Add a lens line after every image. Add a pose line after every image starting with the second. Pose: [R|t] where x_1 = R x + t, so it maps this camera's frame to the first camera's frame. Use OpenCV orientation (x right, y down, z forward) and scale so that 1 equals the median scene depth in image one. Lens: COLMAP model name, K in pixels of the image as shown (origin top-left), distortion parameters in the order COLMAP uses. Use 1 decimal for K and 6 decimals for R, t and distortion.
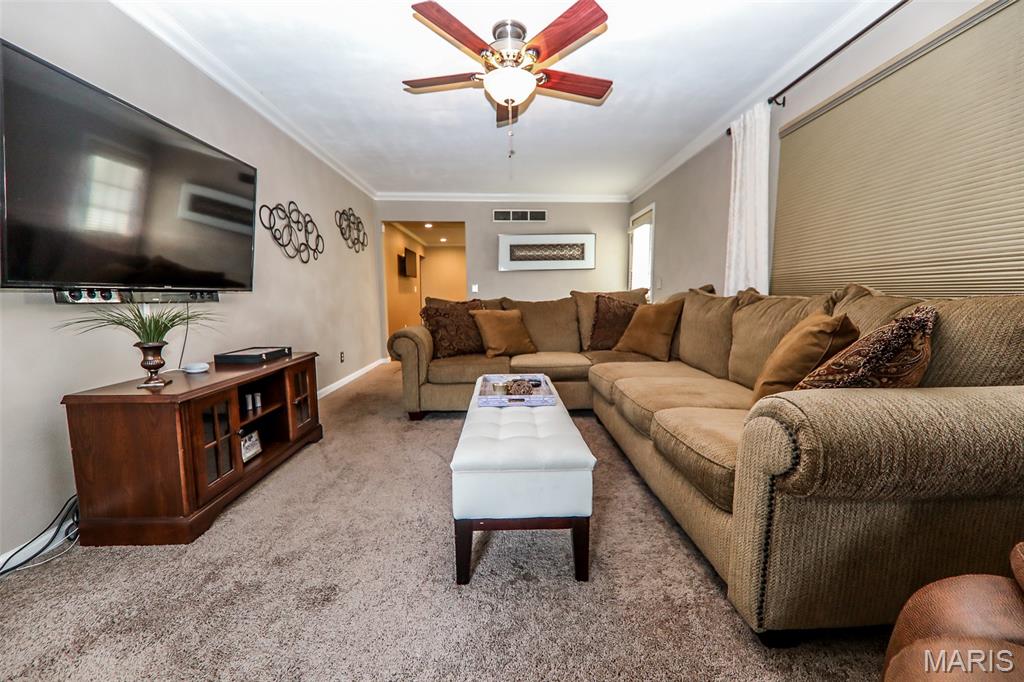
lens RADIAL K [[398.5, 0, 514.9], [0, 398.5, 343.7], [0, 0, 1]] dist [0.002288, 0.000209]
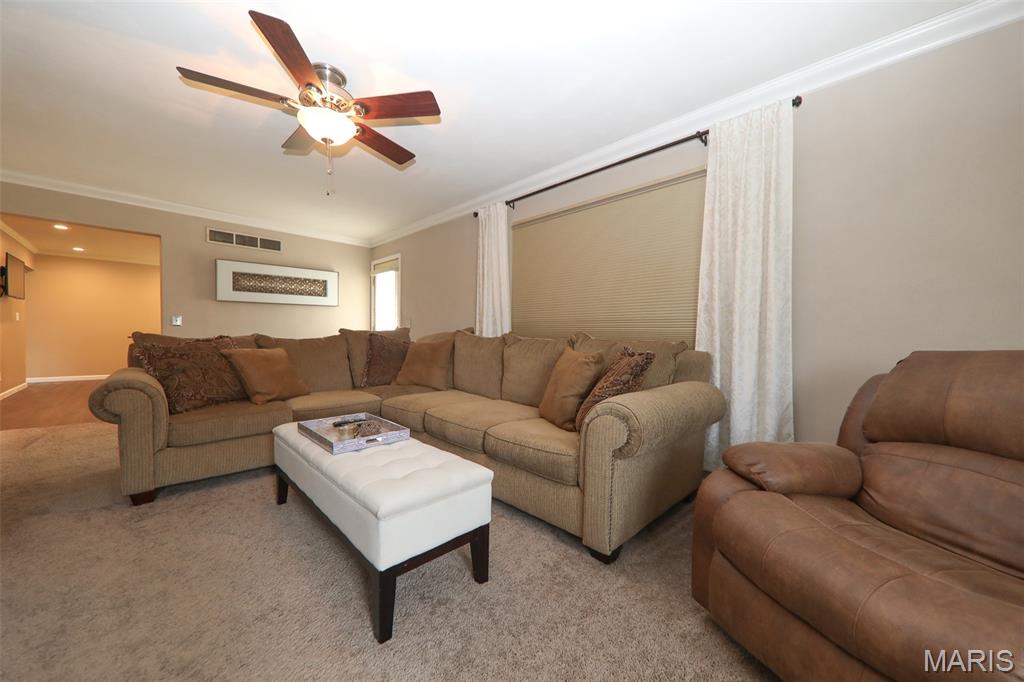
lens RADIAL K [[373.5, 0, 511.4], [0, 373.5, 343.6], [0, 0, 1]] dist [0.000500, -0.003332]
pose [[0.733154, -0.001494, 0.680061, -0.226145], [0.061931, 0.995989, -0.064577, -0.010527], [-0.677237, 0.089462, 0.730306, 0.039236]]
